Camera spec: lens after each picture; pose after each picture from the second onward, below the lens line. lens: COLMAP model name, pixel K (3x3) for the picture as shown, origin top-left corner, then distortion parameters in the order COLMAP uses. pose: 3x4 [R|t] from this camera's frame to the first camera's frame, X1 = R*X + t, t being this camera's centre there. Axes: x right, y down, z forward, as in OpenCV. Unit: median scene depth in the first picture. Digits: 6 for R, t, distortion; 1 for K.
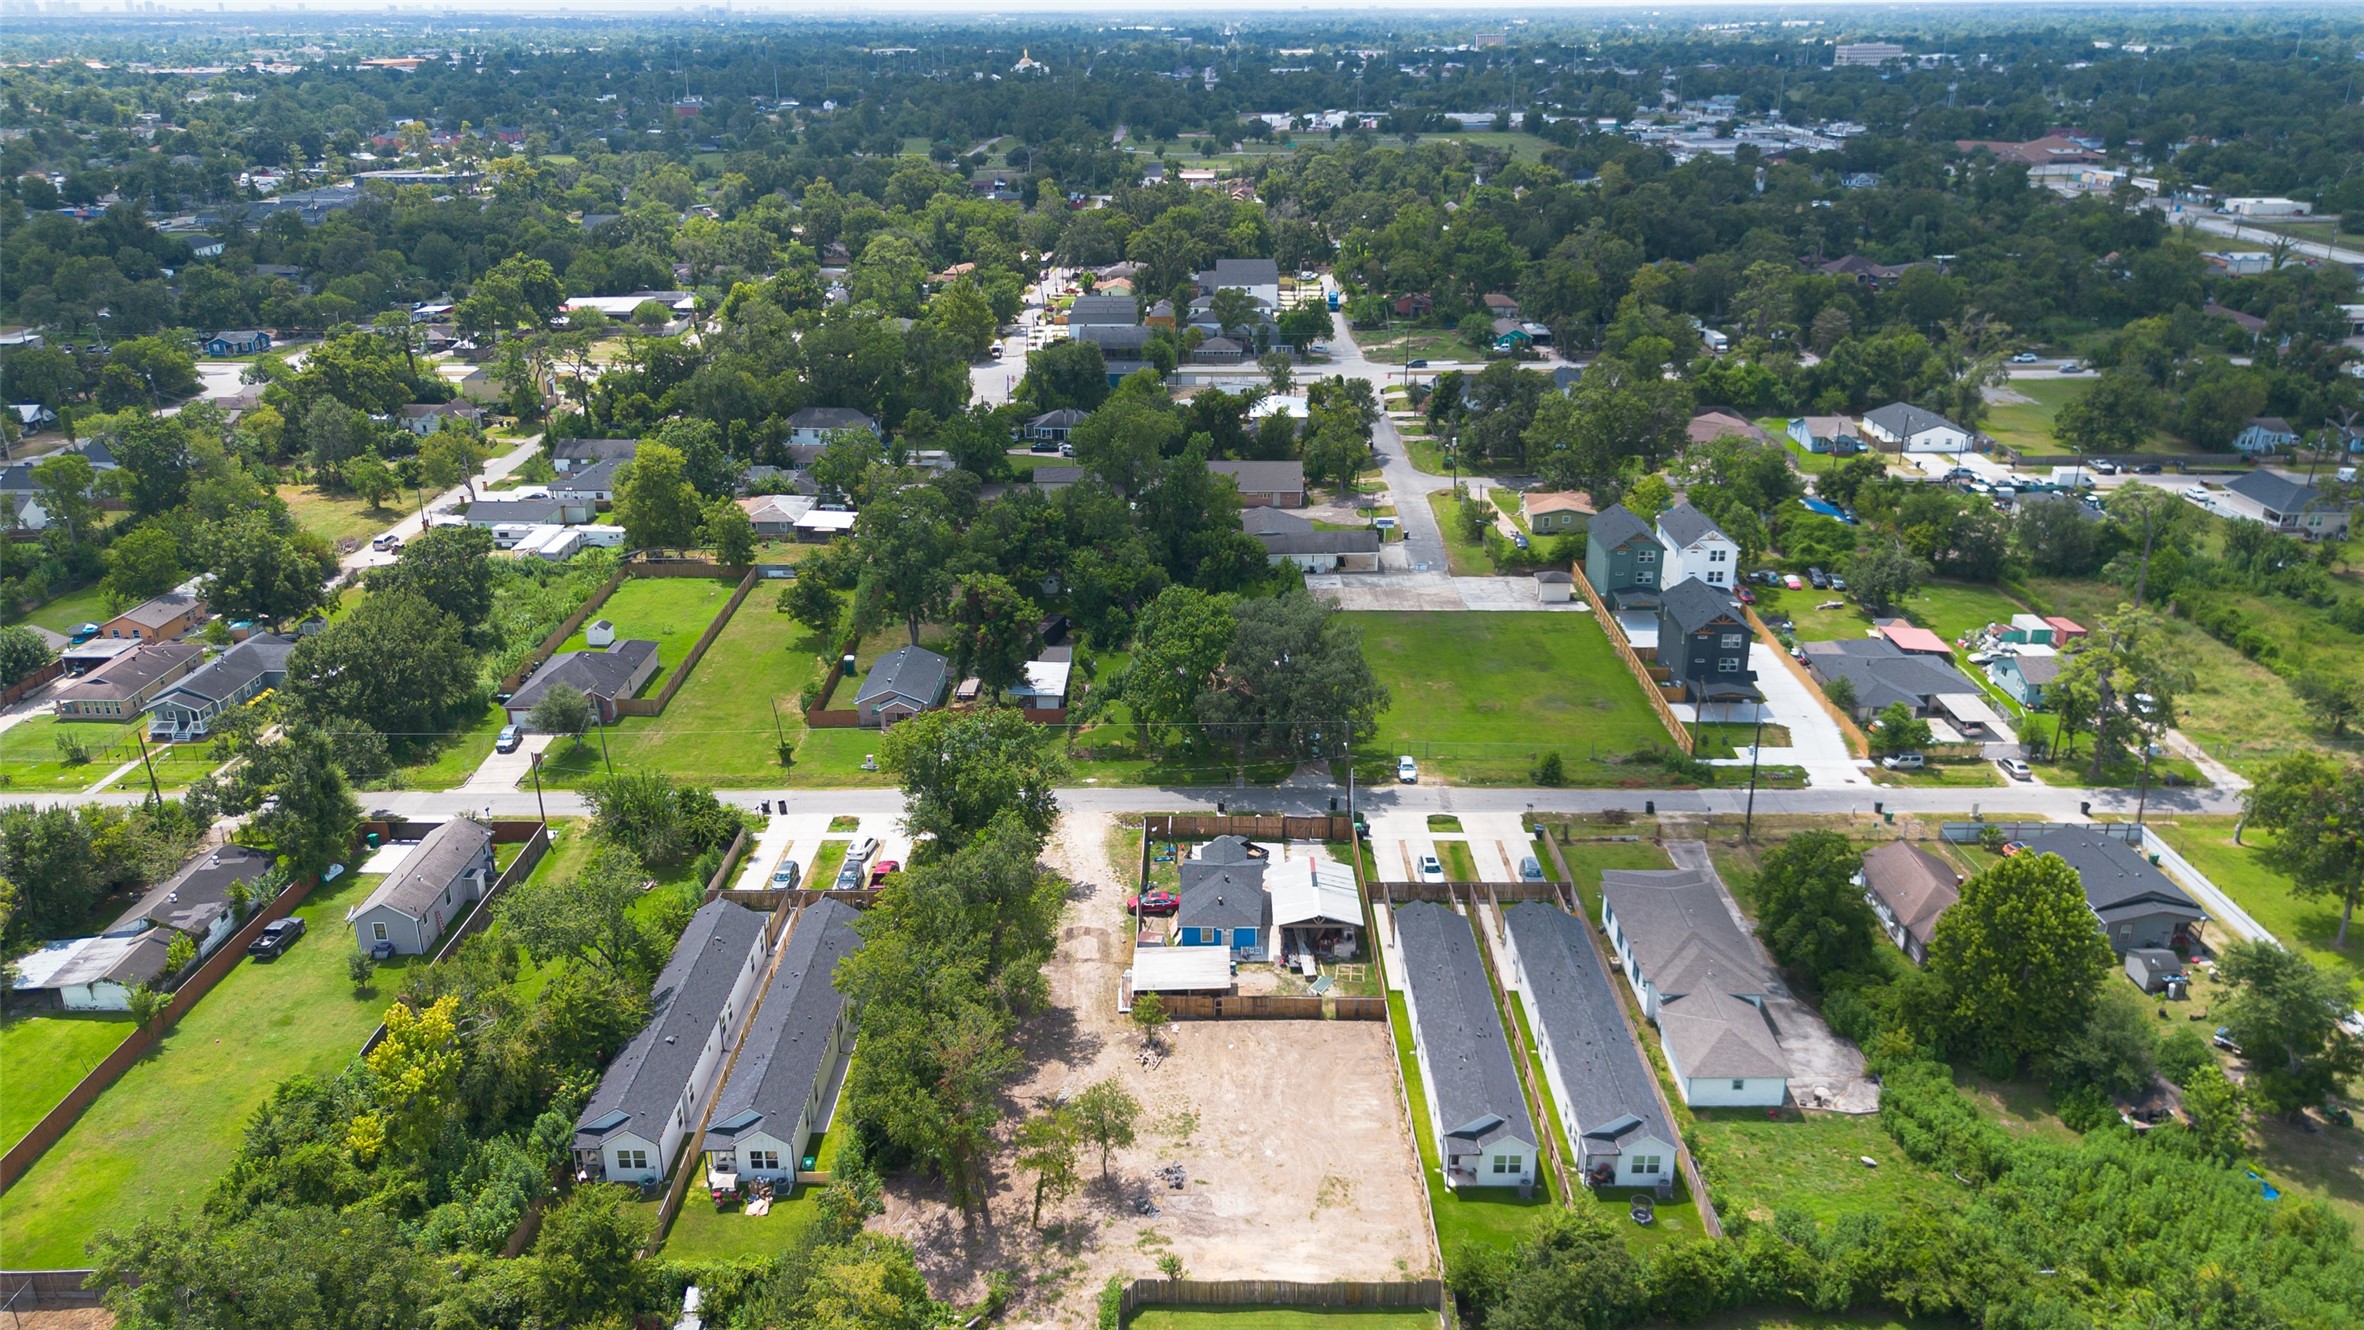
lens RADIAL K [[1682.8, 0, 1182.0], [0, 1682.8, 665.0], [0, 0, 1]] dist [0.074141, -0.079036]
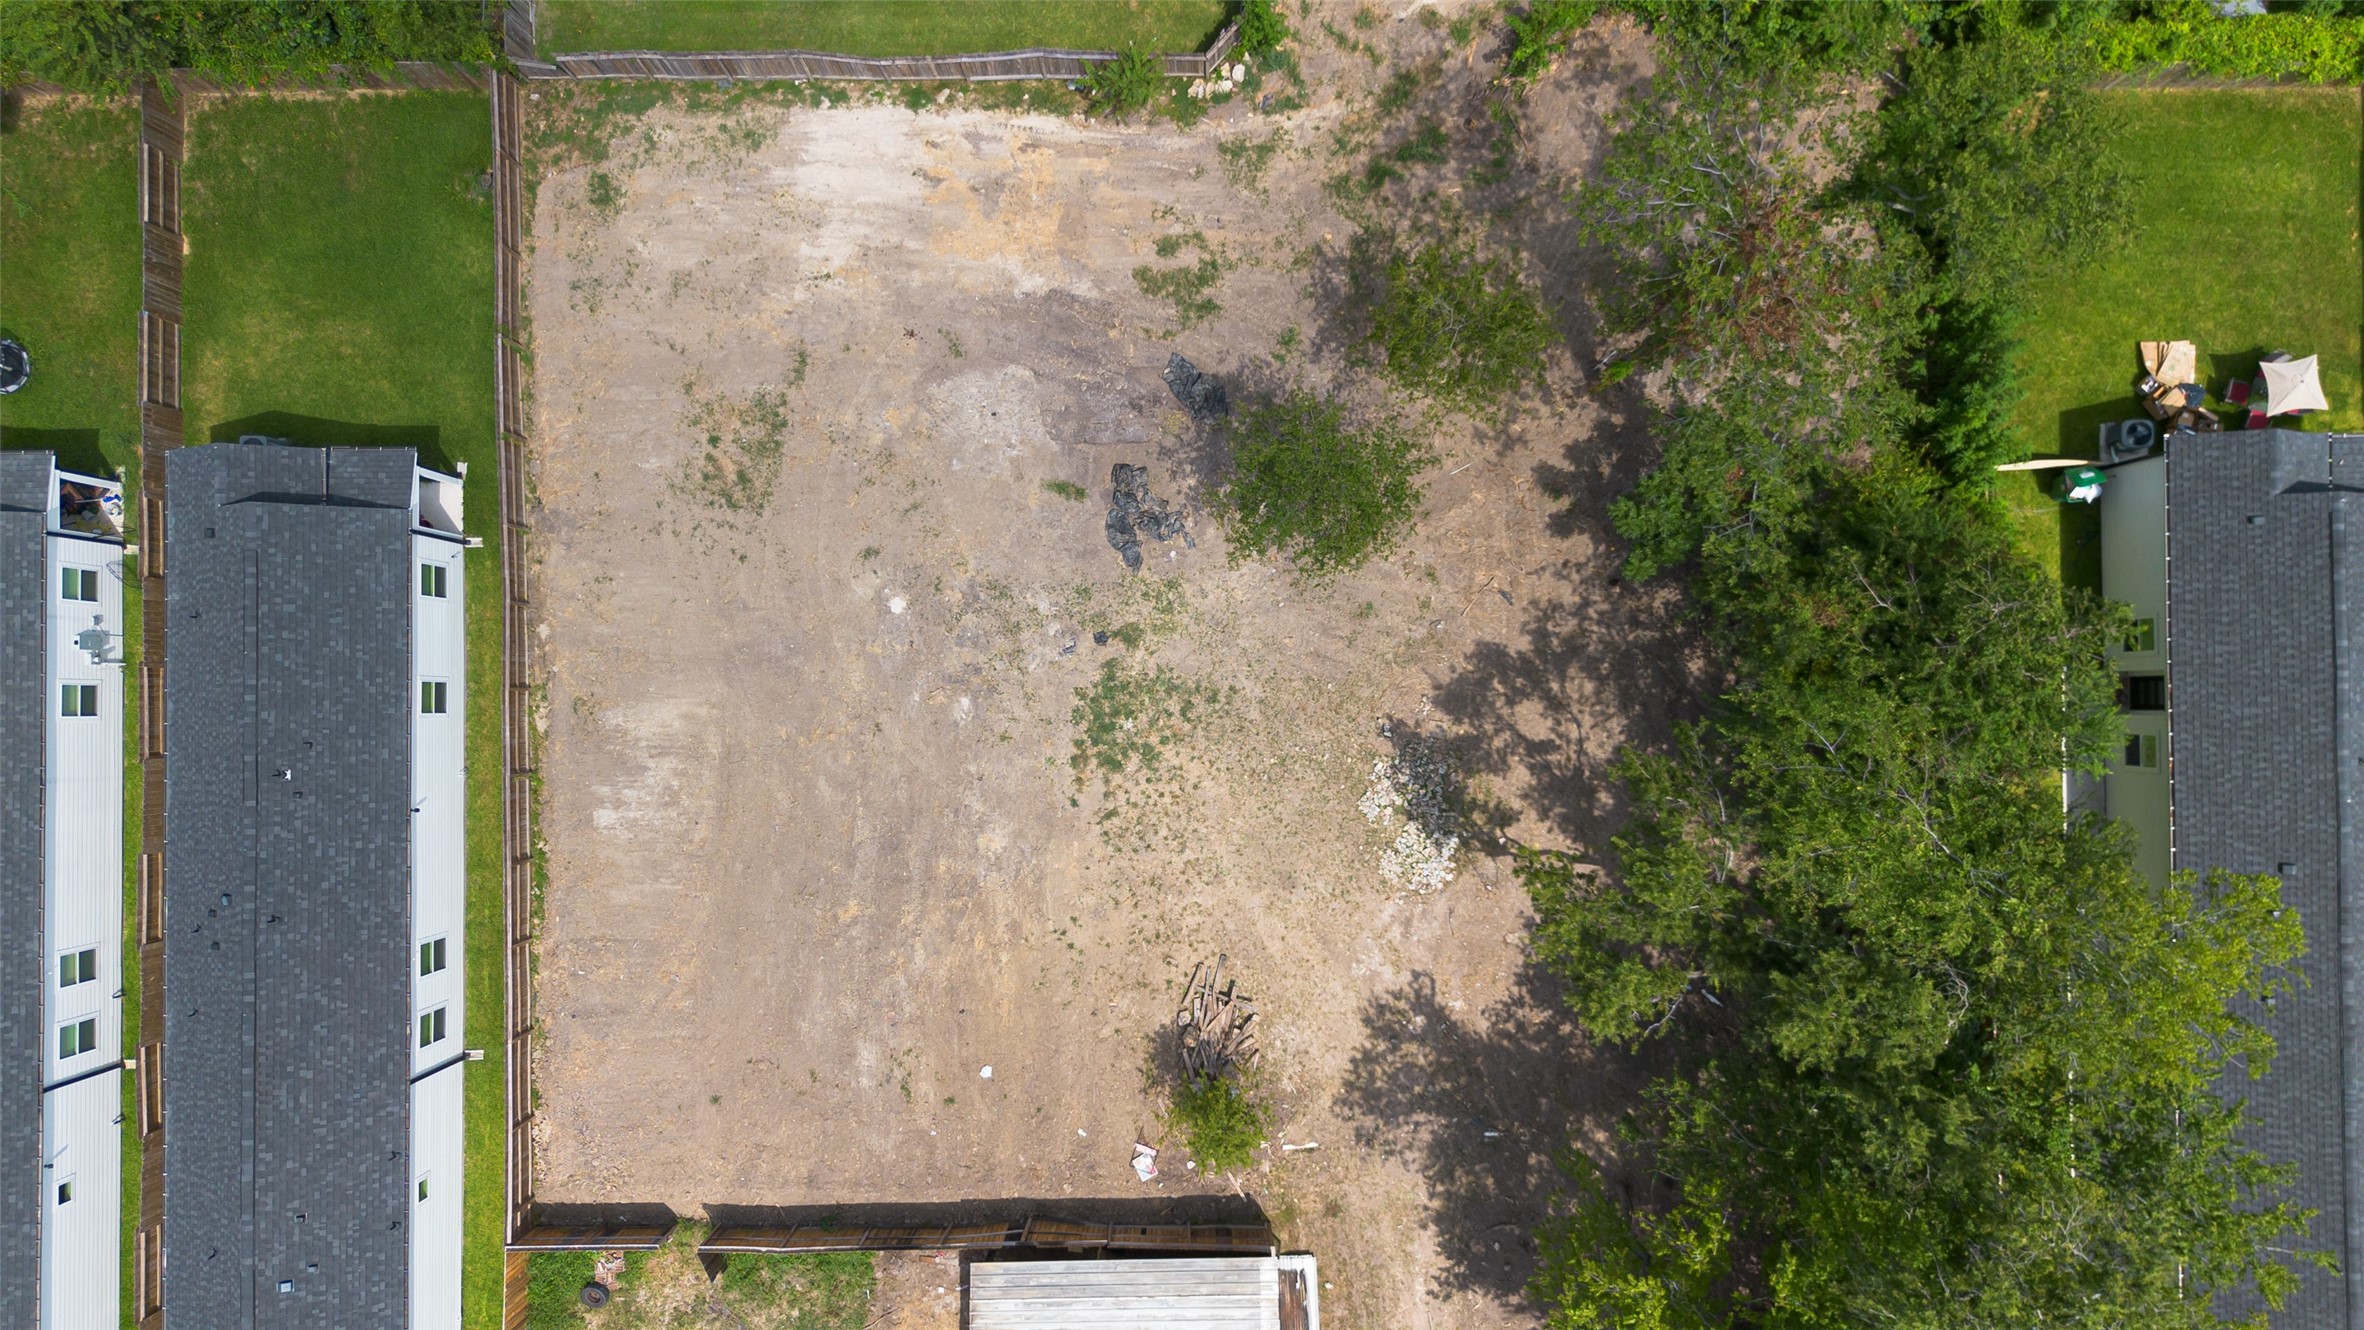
lens RADIAL K [[1653.4, 0, 1182.0], [0, 1653.4, 665.0], [0, 0, 1]] dist [0.064082, -0.083583]
pose [[-0.999697, 0.015163, 0.019413, -0.016764], [0.013012, -0.344103, 0.938842, -0.058146], [0.020916, 0.938809, 0.343801, 0.667376]]
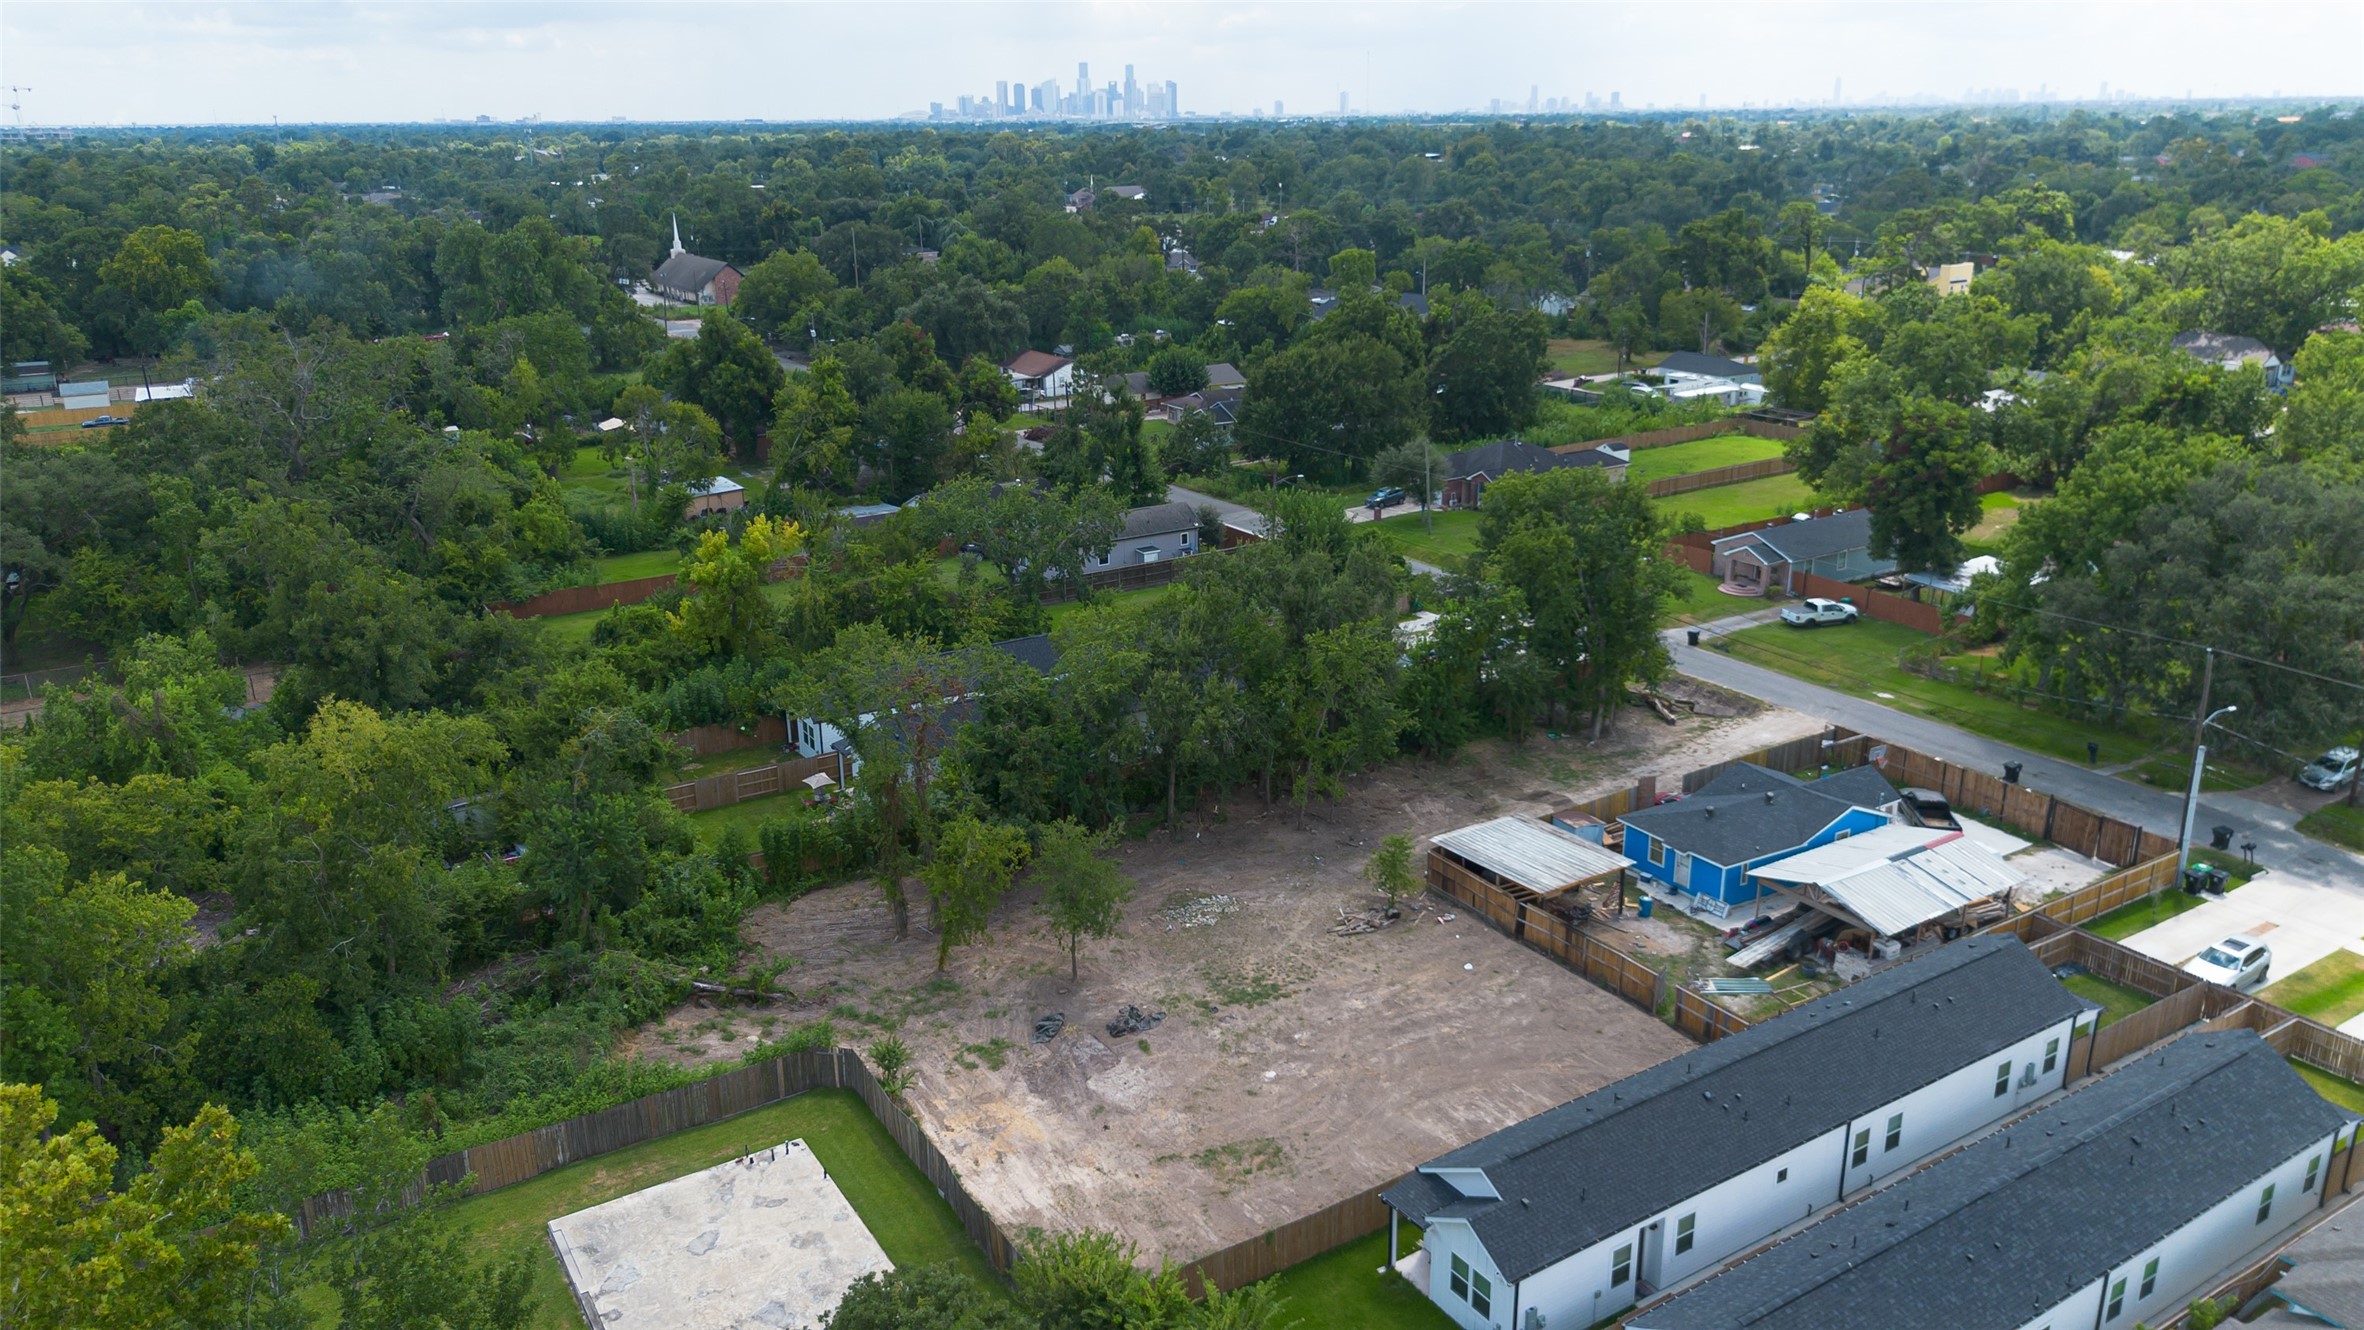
lens RADIAL K [[1689.3, 0, 1182.0], [0, 1689.3, 665.0], [0, 0, 1]] dist [0.050722, -0.045084]
pose [[0.541975, 0.259209, -0.799421, 0.350163], [-0.297358, 0.948856, 0.106066, 0.077185], [0.786029, 0.180229, 0.591334, 0.459277]]
